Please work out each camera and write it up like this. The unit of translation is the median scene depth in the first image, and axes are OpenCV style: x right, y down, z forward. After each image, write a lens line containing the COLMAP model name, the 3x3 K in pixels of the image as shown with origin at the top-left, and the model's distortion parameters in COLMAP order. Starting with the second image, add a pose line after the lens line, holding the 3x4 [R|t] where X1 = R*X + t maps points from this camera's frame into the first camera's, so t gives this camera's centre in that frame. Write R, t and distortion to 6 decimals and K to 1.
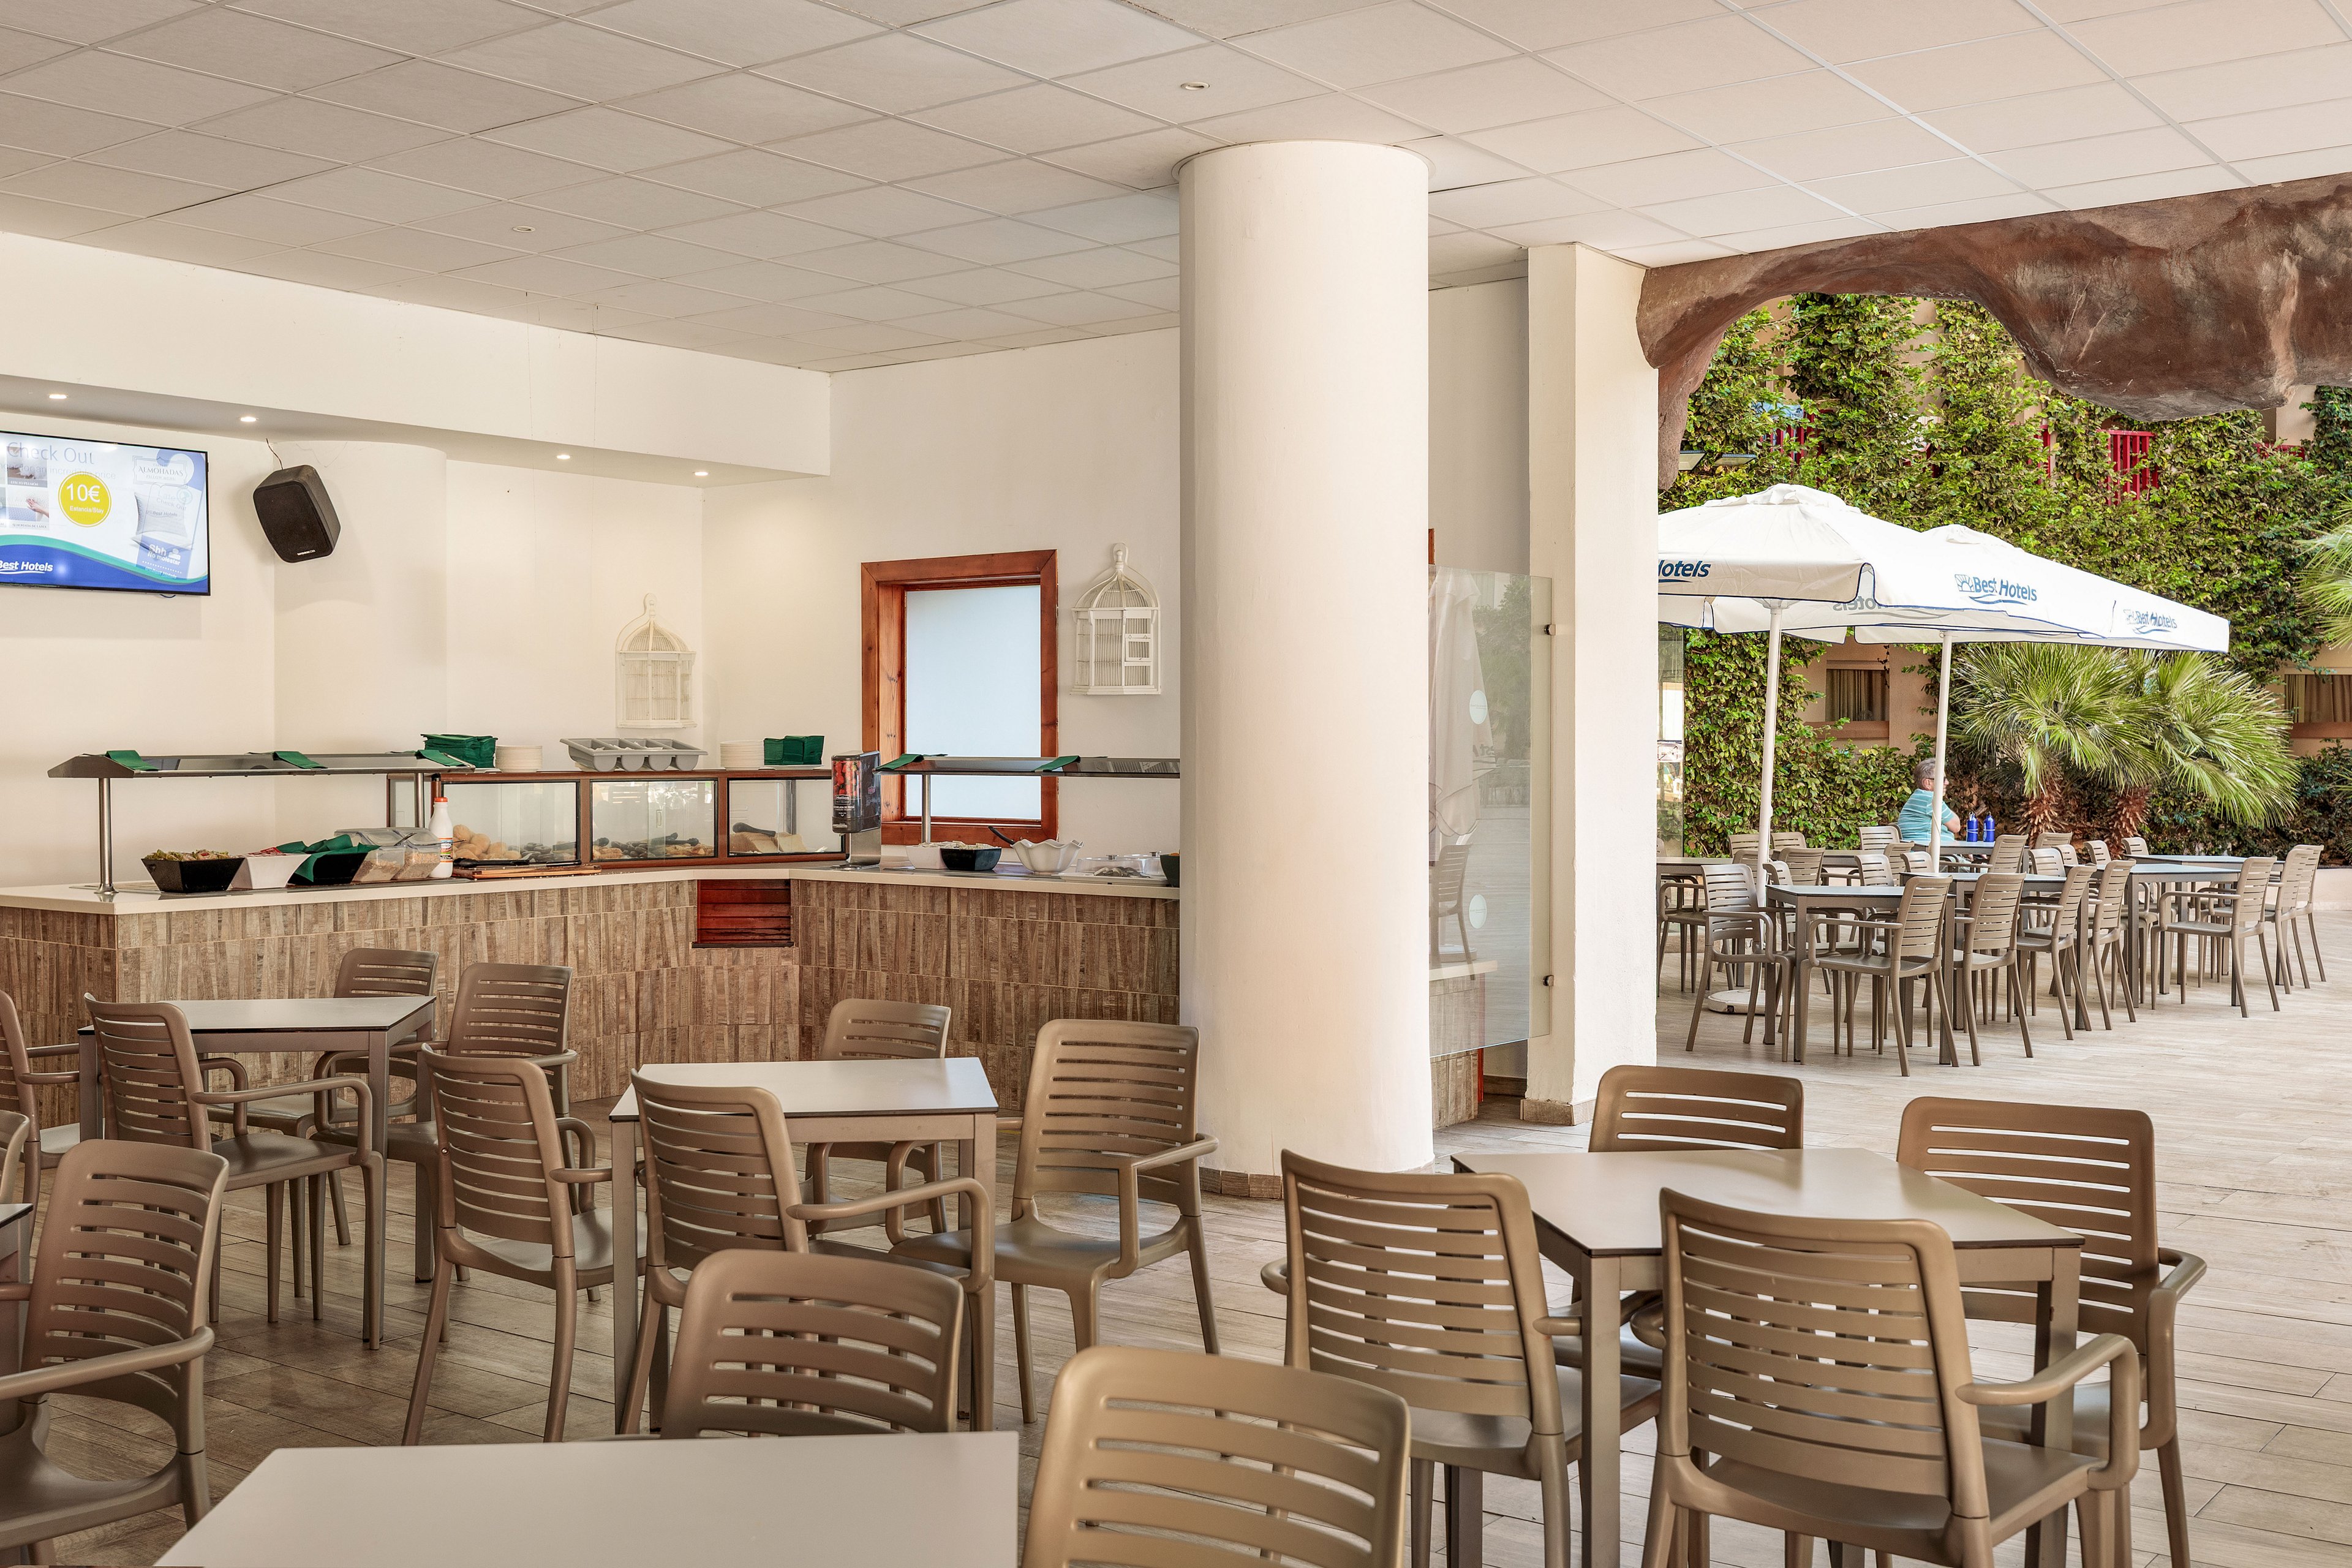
lens RADIAL K [[2427.1, 0, 1176.8], [0, 2427.1, 779.4], [0, 0, 1]] dist [0.009729, 0.000000]
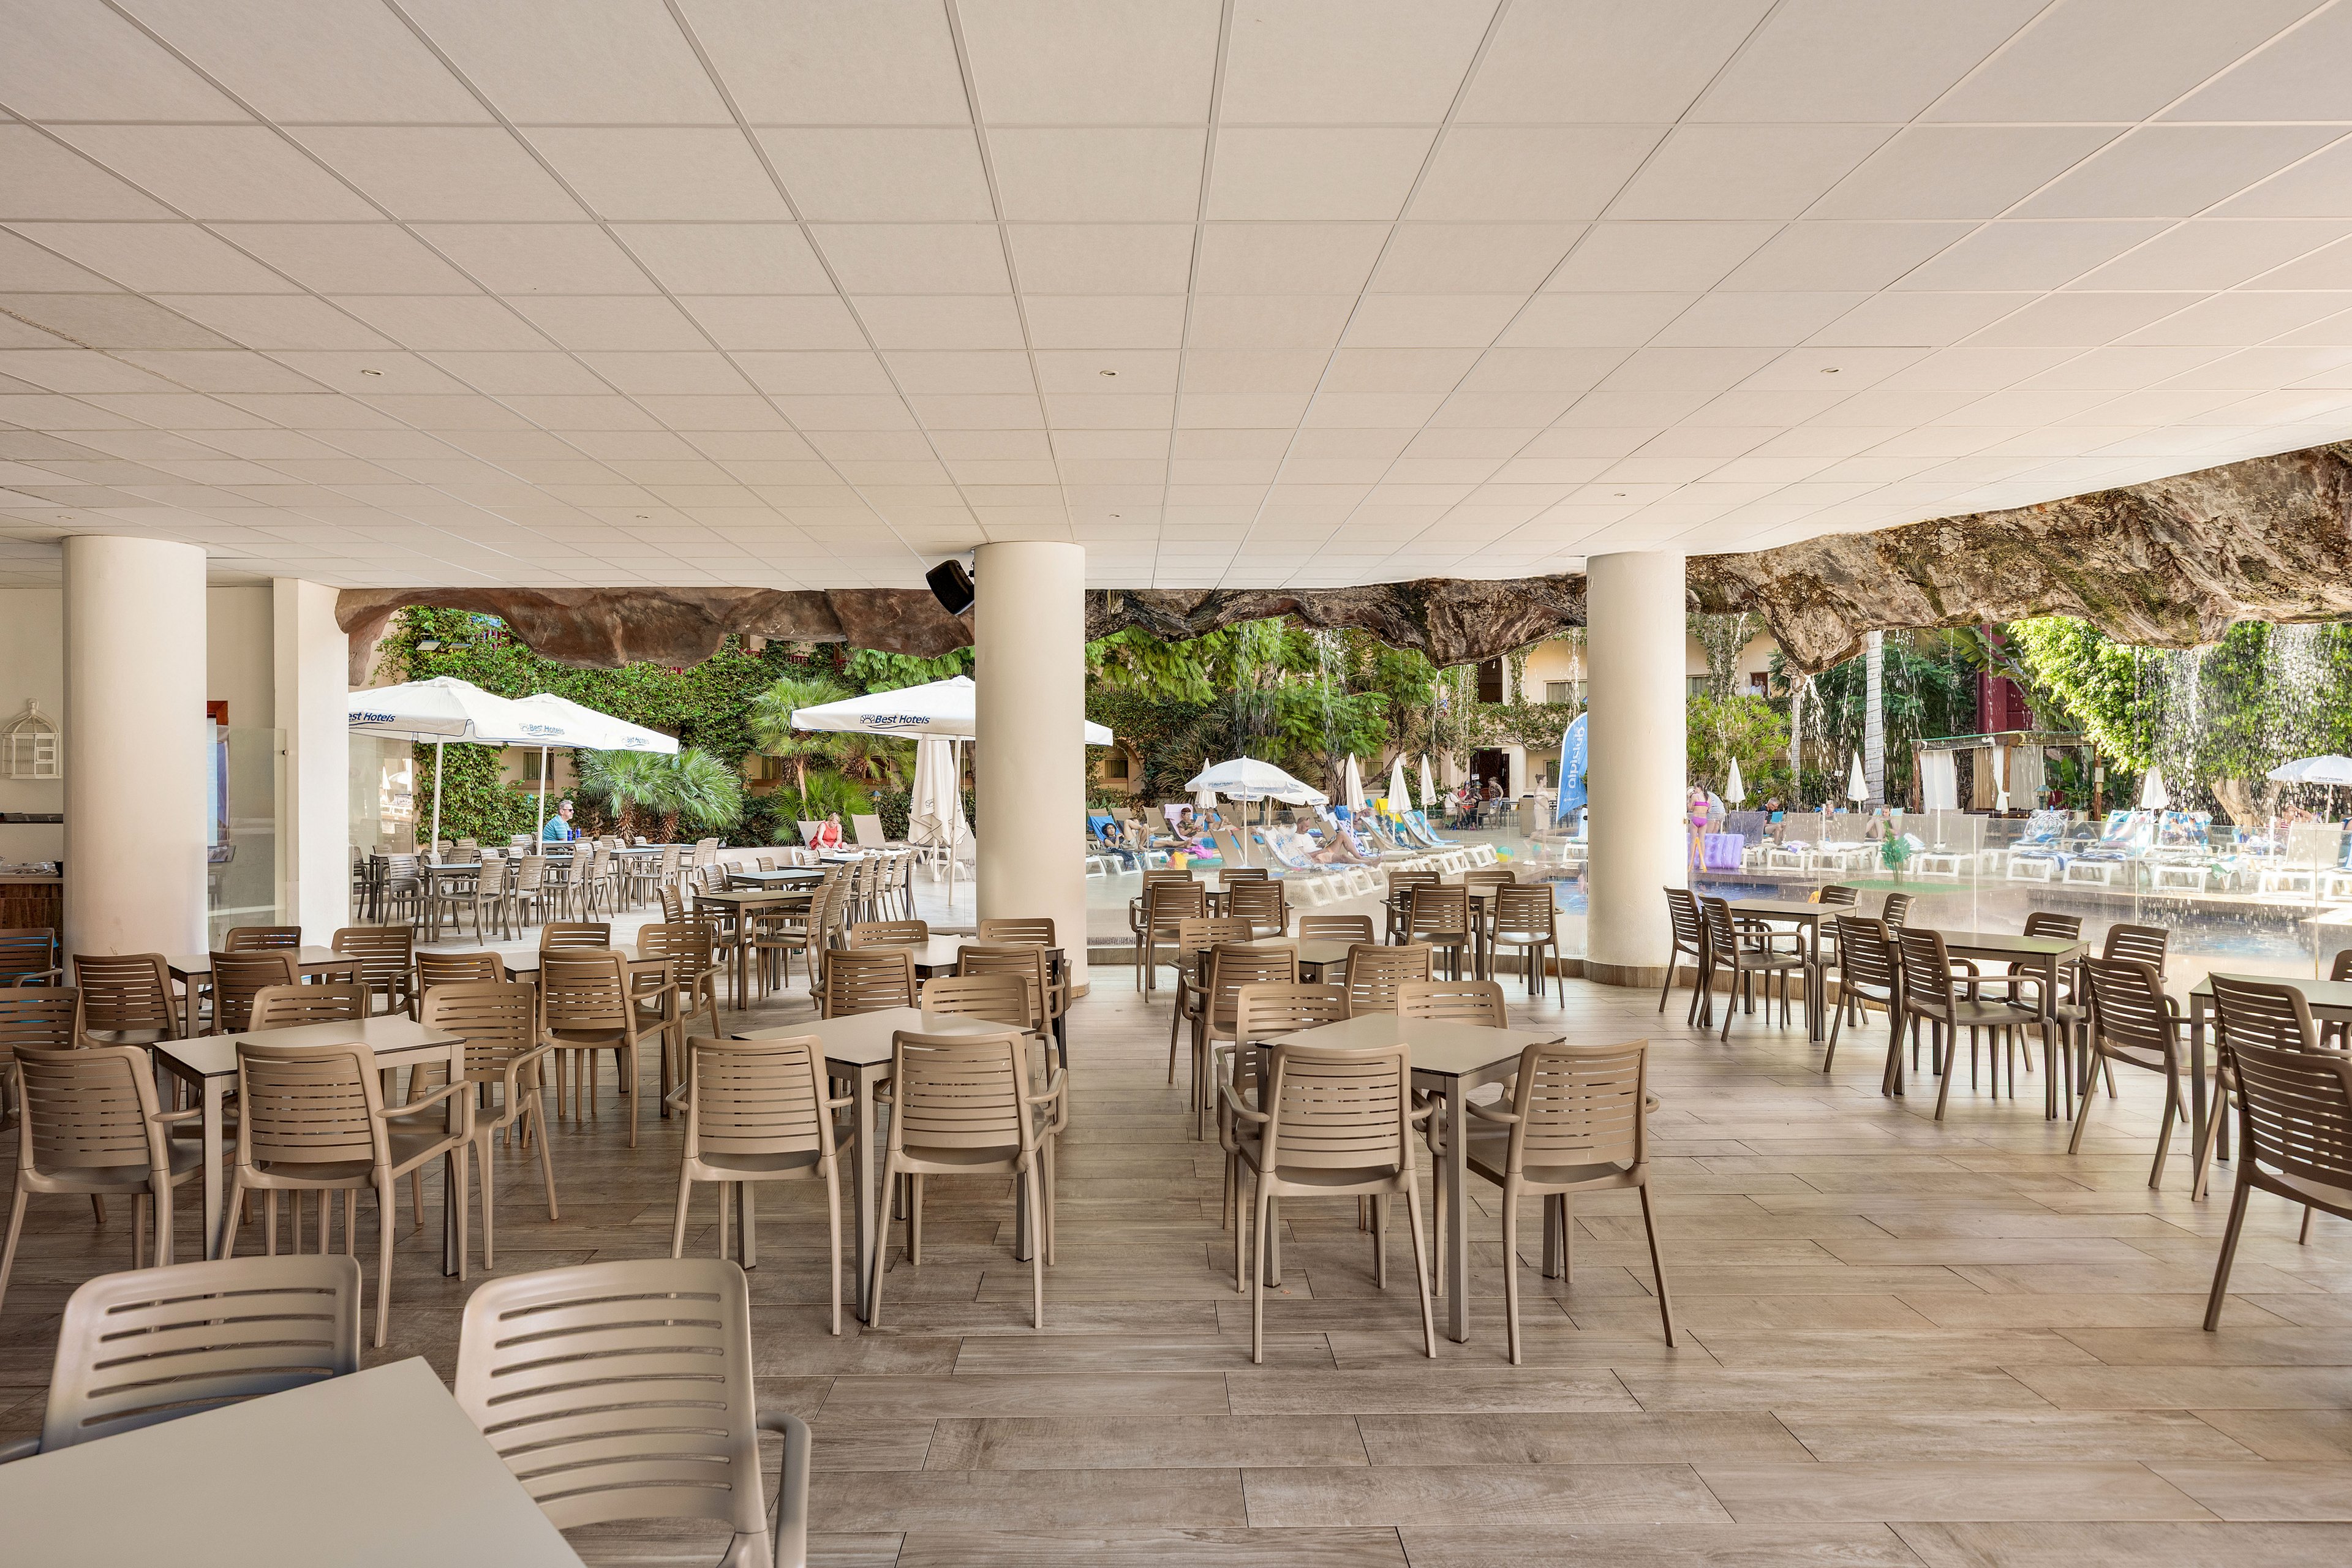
lens RADIAL K [[1346.9, 0, 1173.8], [0, 1346.9, 775.2], [0, 0, 1]] dist [0.001347, -0.000991]
pose [[0.785608, -0.001594, 0.618722, 0.028513], [0.014032, 0.999785, -0.015242, -0.010334], [-0.618565, 0.020656, 0.785462, -0.421670]]
